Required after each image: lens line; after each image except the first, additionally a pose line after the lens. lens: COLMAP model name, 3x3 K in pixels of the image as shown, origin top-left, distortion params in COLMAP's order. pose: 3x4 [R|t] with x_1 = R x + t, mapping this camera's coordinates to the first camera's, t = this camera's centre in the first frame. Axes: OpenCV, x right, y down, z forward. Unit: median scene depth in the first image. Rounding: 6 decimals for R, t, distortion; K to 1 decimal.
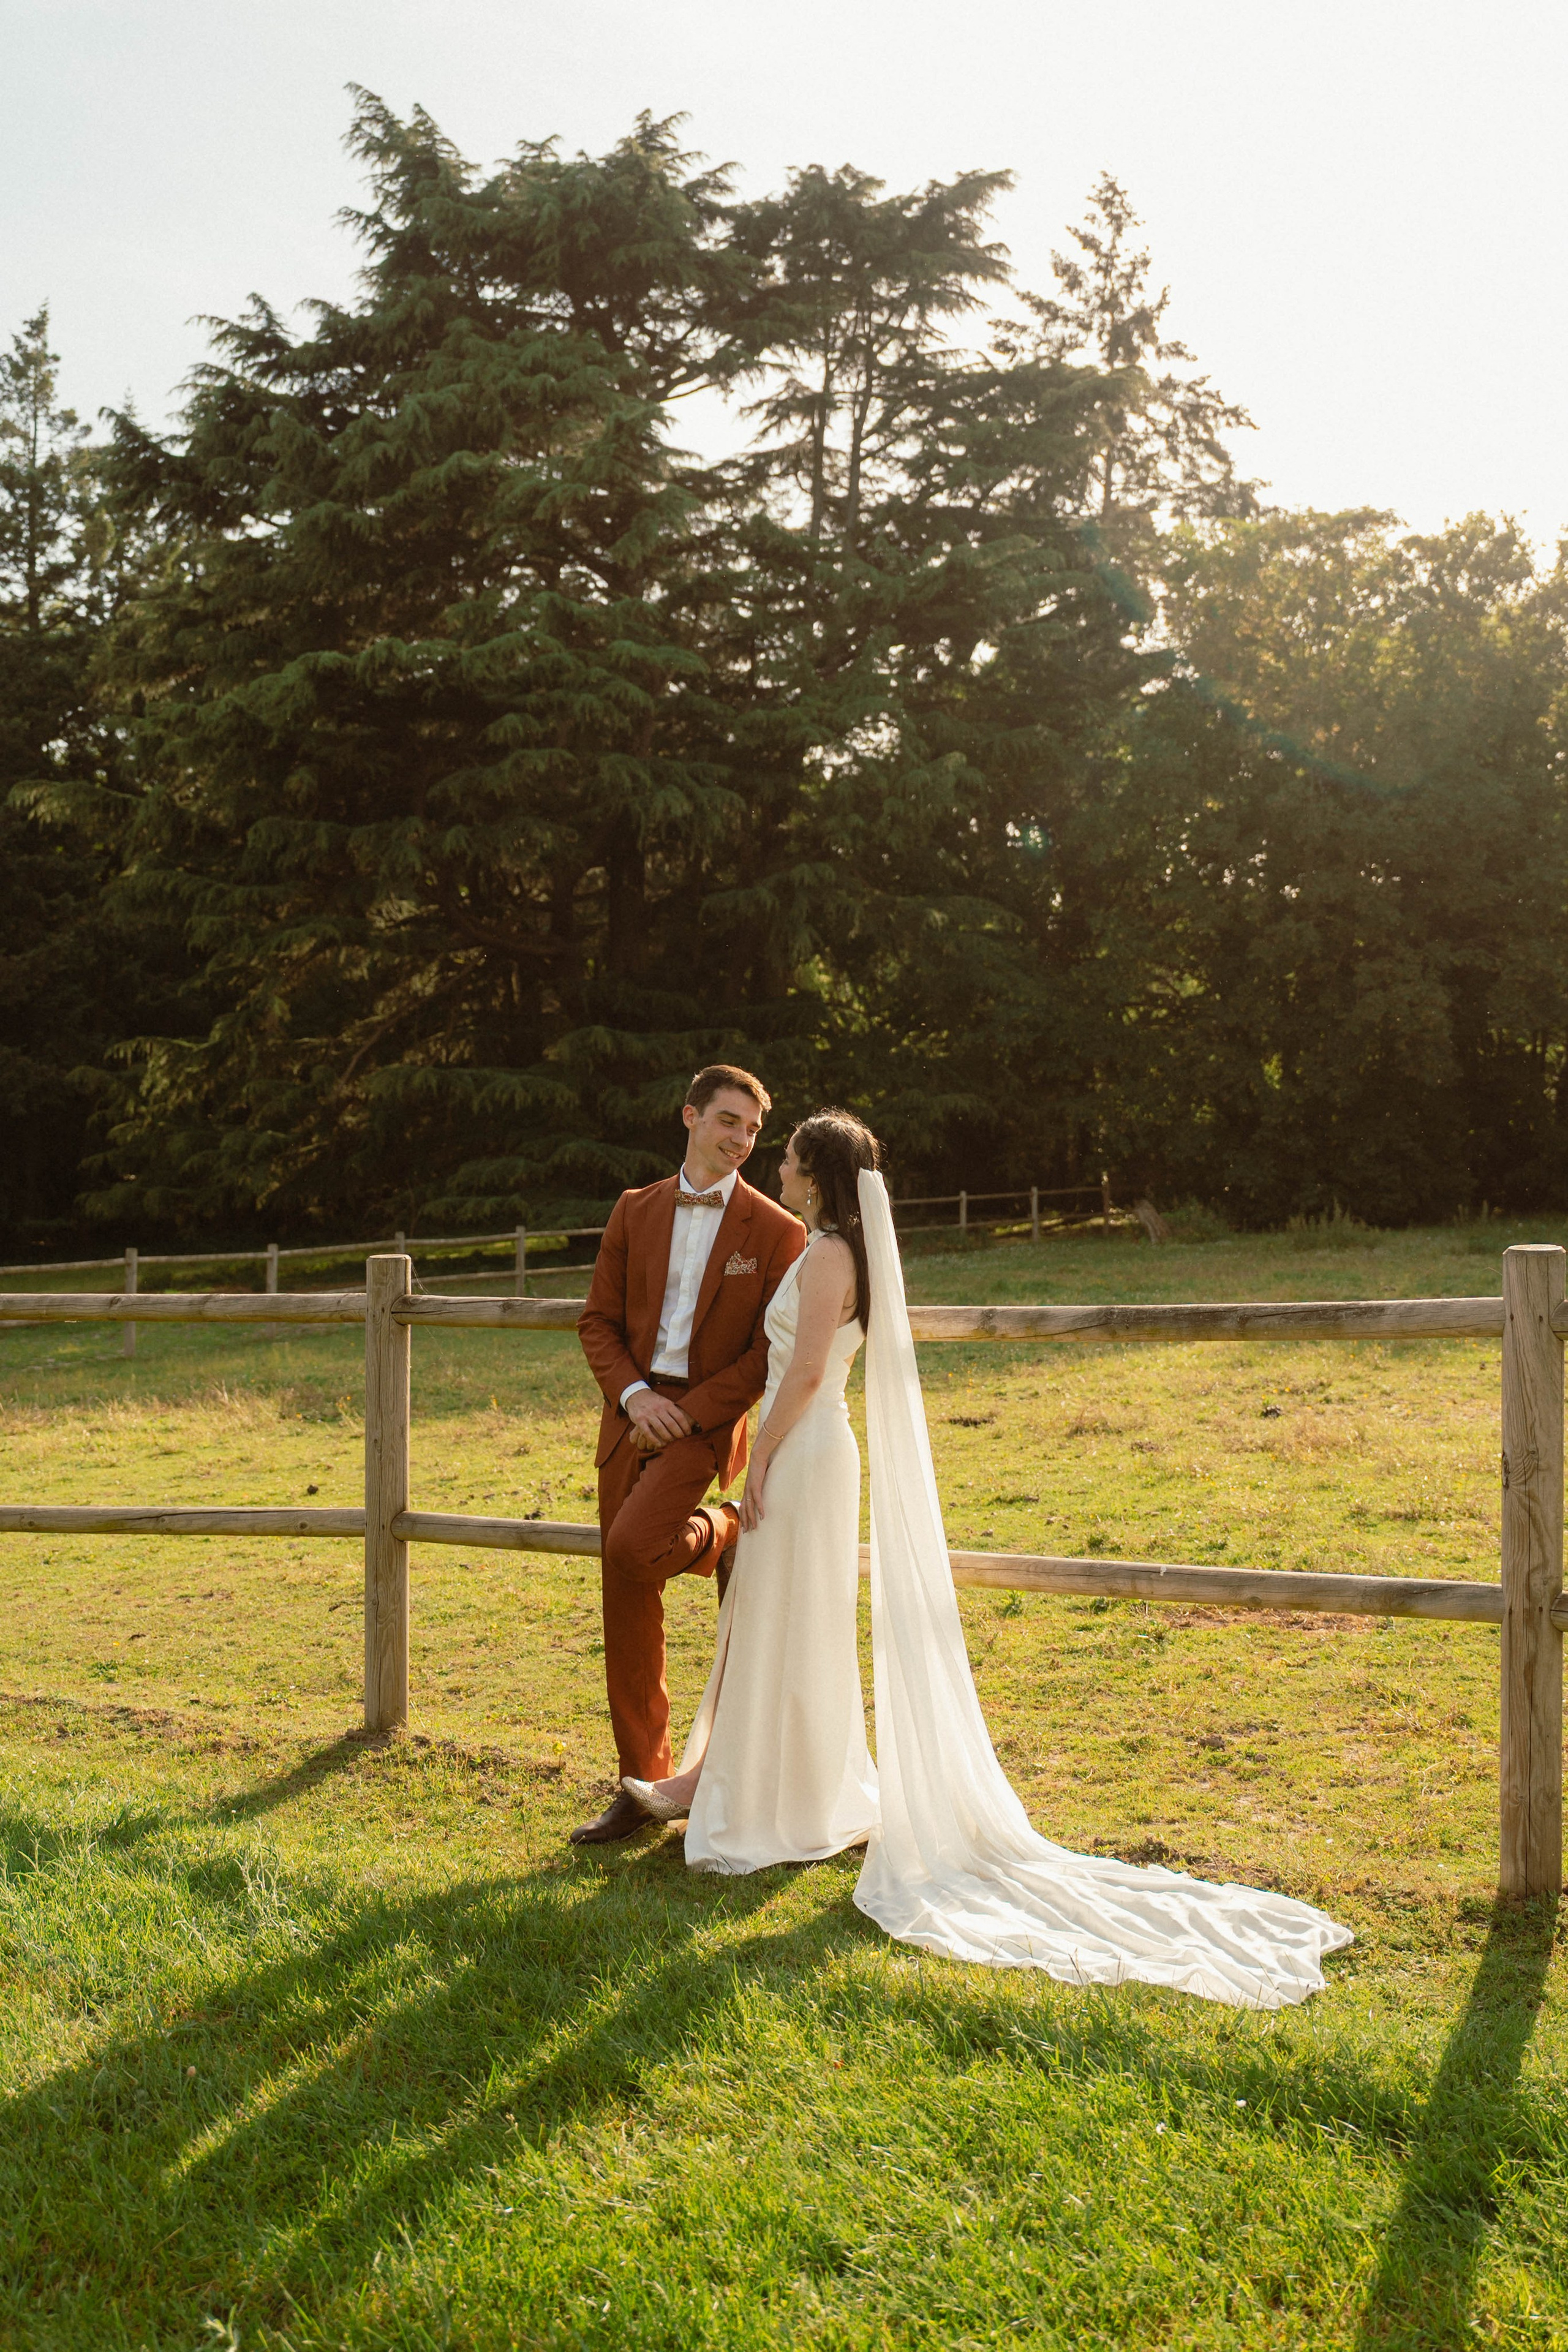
lens RADIAL K [[2289.6, 0, 784.0], [0, 2289.6, 1176.0], [0, 0, 1]] dist [0.005444, -0.011977]
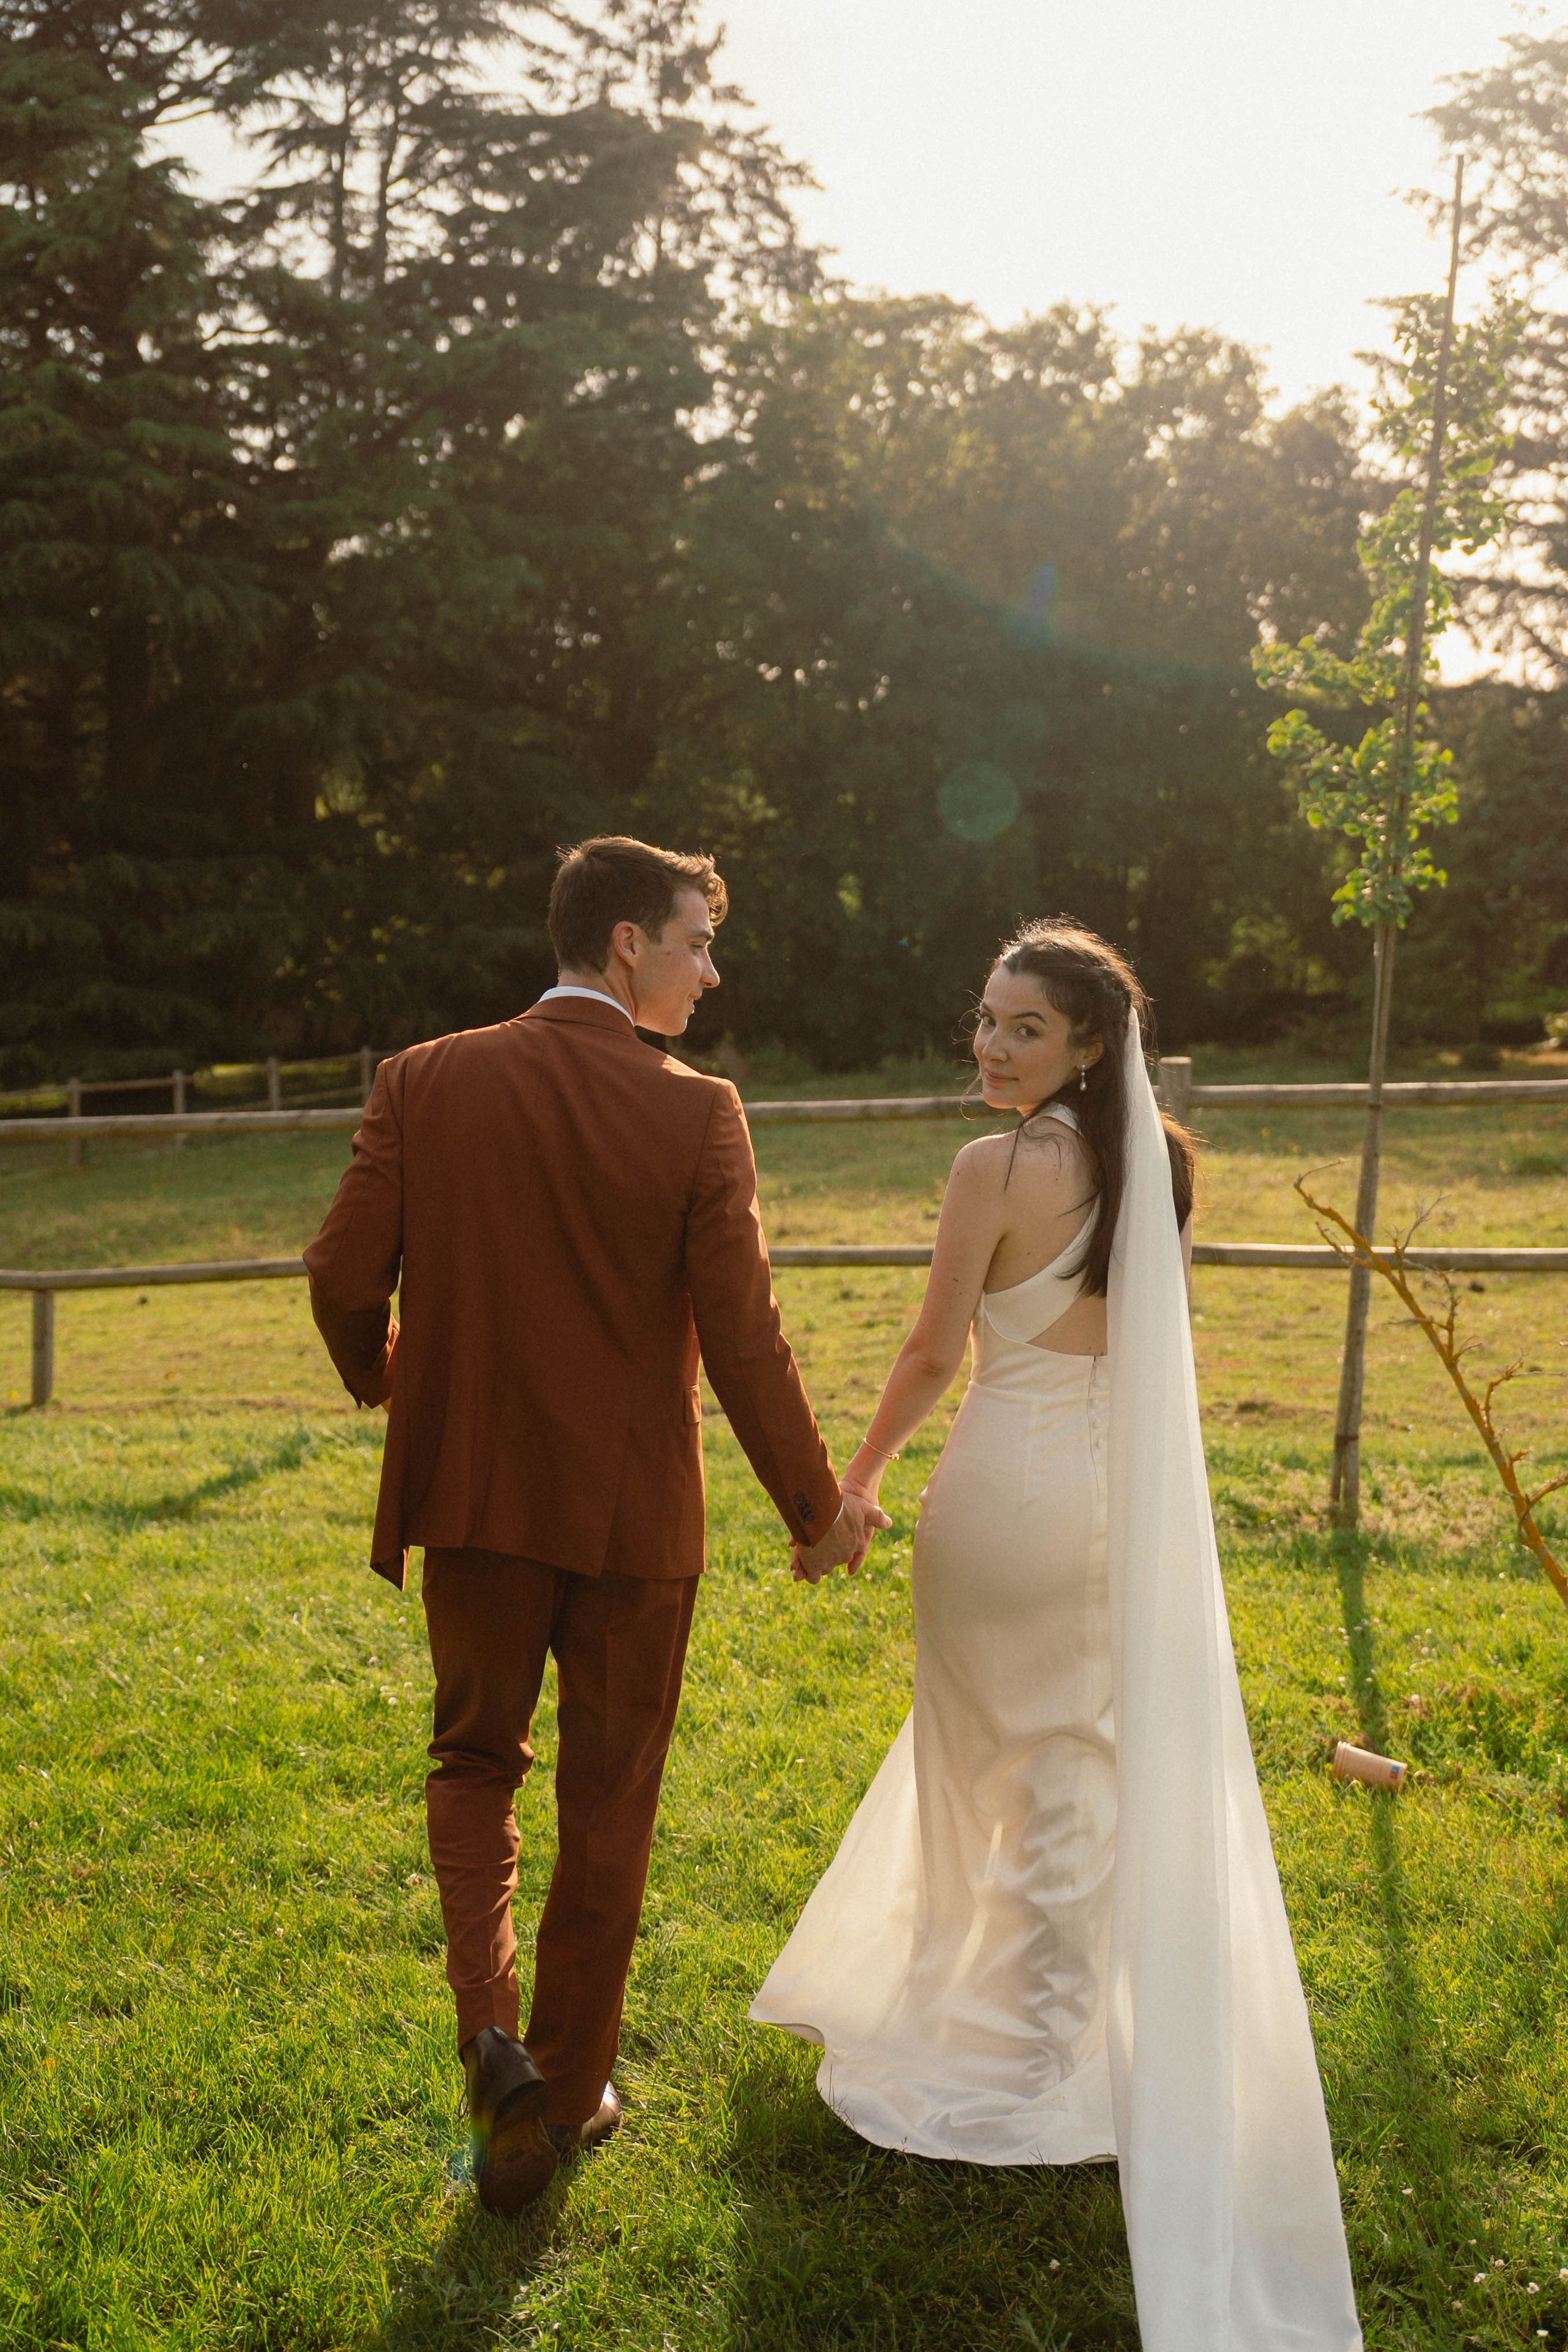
lens RADIAL K [[2755.5, 0, 872.3], [0, 2755.5, 1176.2], [0, 0, 1]] dist [0.020711, -0.036845]
pose [[0.973422, -0.024154, 0.227743, -0.036616], [0.010865, 0.998174, 0.059424, -0.001107], [-0.228763, -0.055370, 0.971906, -0.099773]]
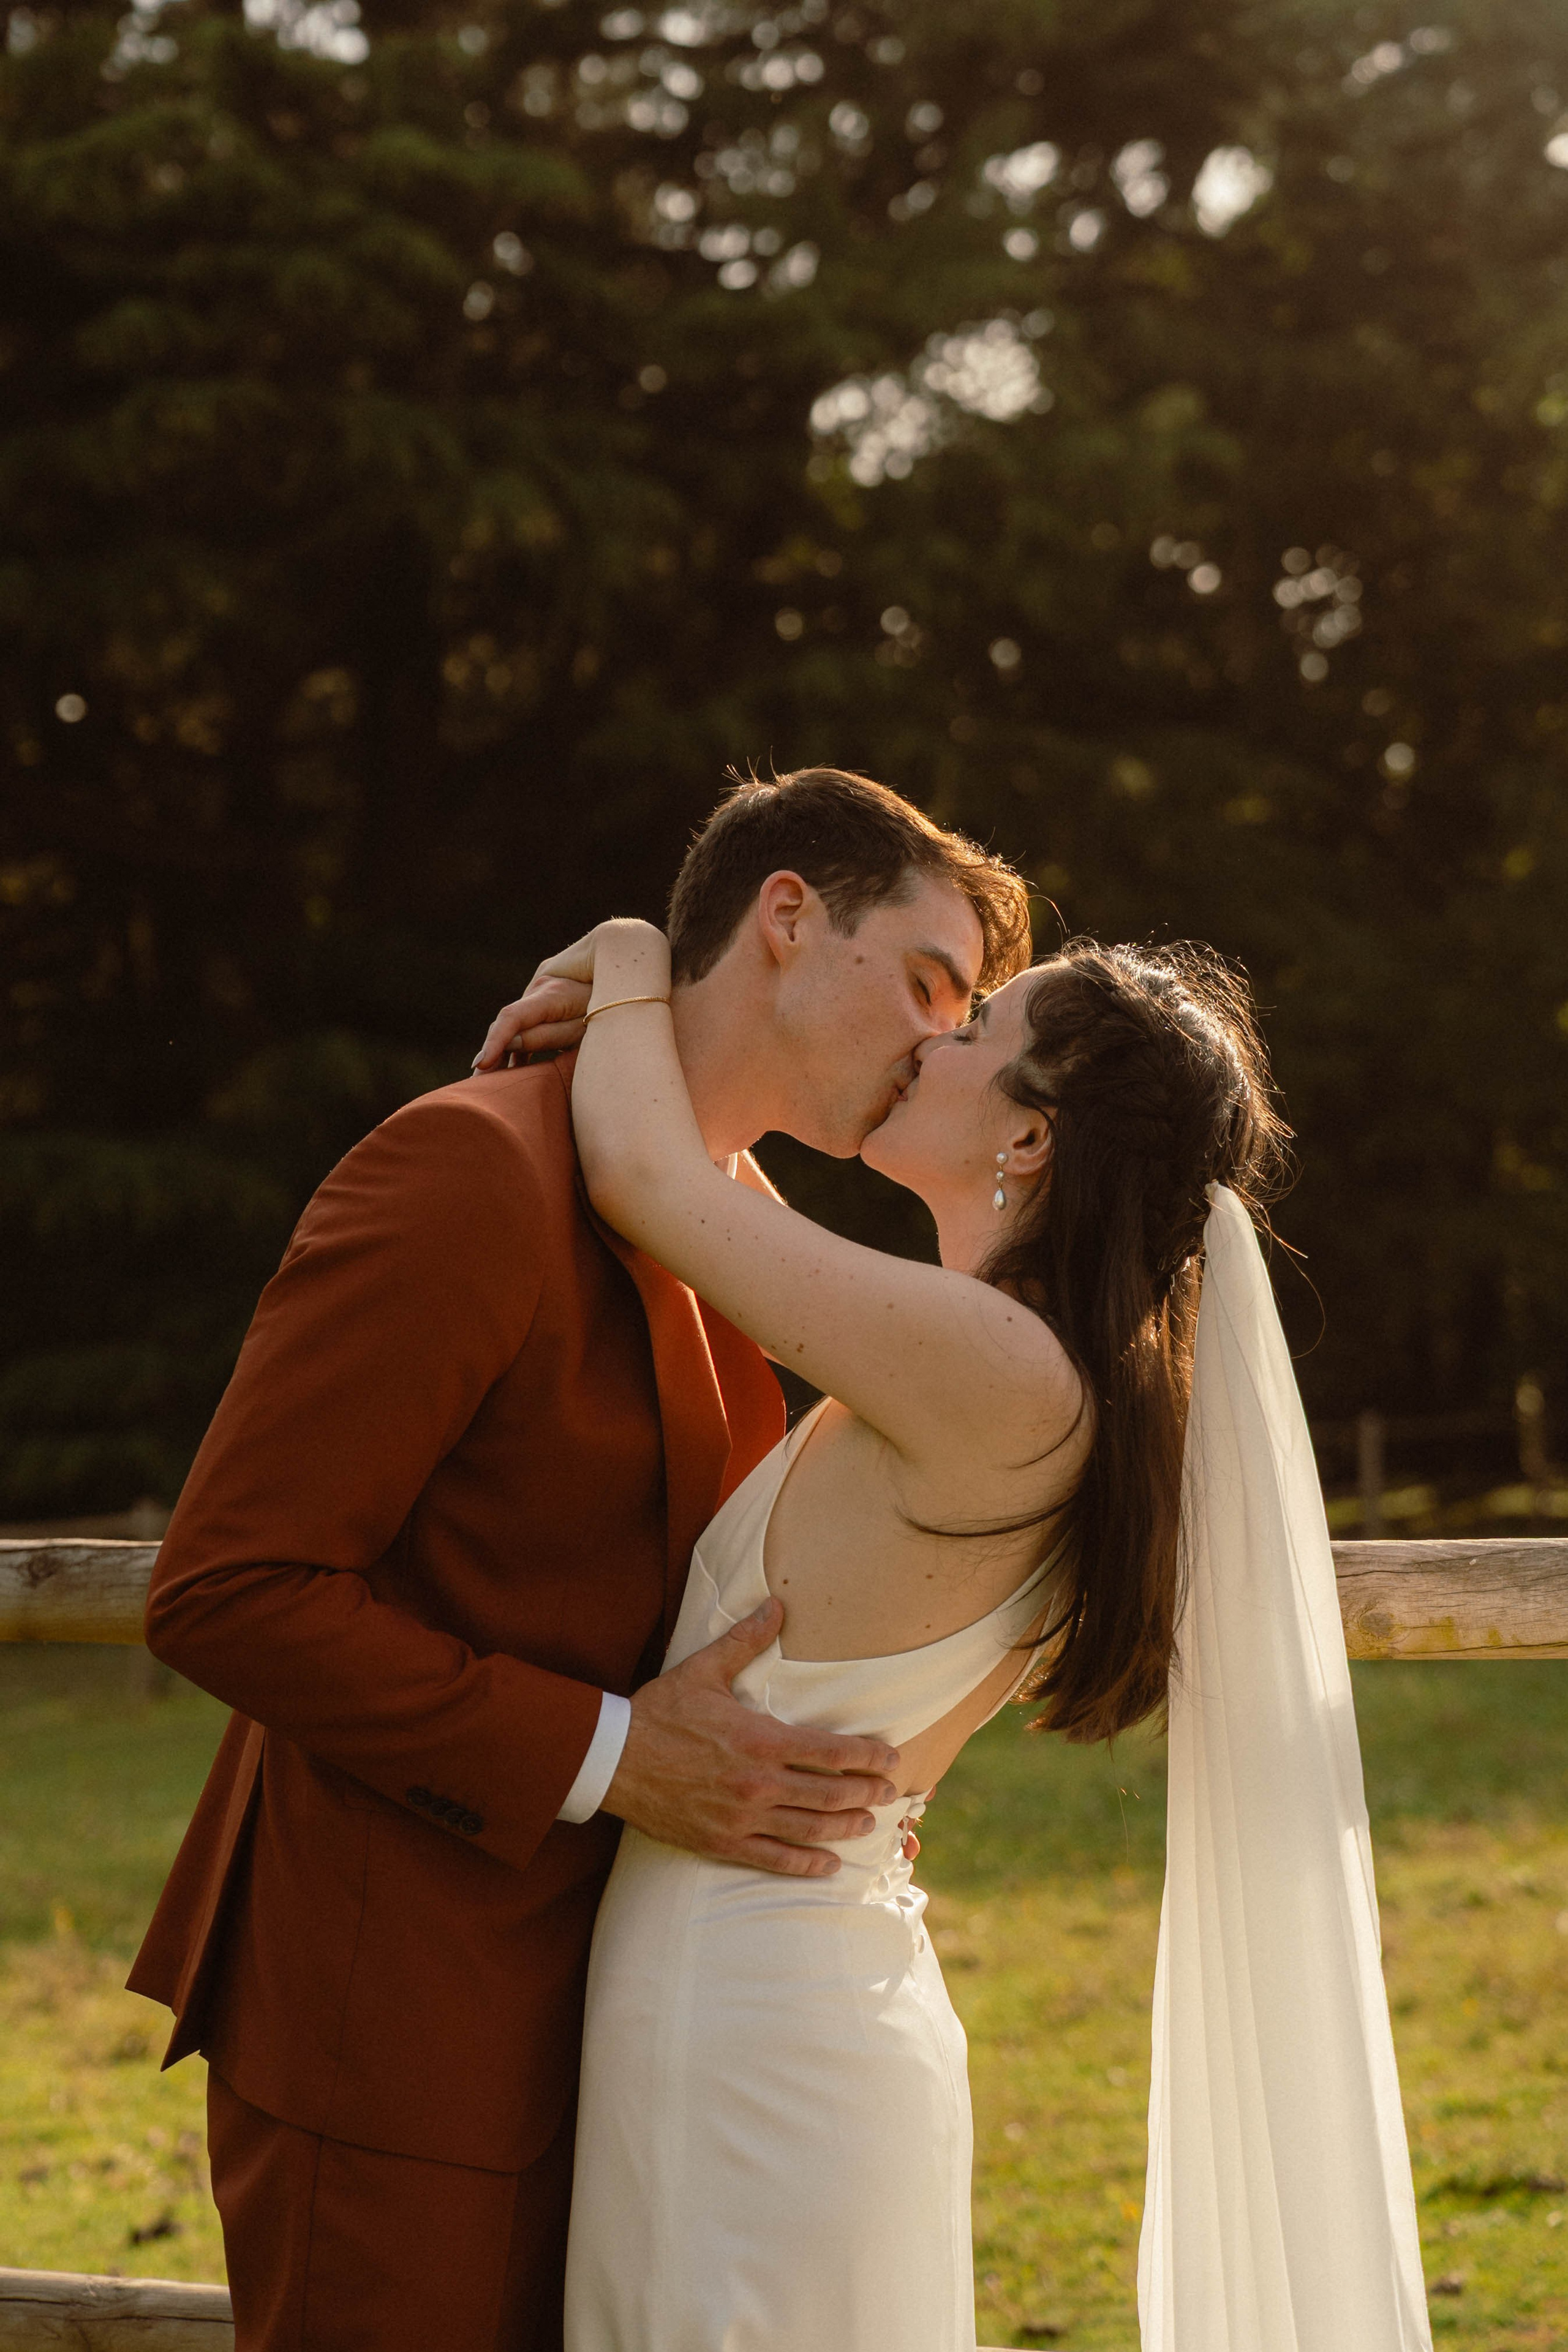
lens RADIAL K [[5262.1, 0, 784.5], [0, 5262.1, 1061.0], [0, 0, 1]] dist [0.016109, 0.050163]
pose [[0.999990, -0.000539, 0.004536, -0.002065], [0.000833, 0.997880, -0.065079, 0.002735], [-0.004492, 0.065082, 0.997870, 0.023576]]
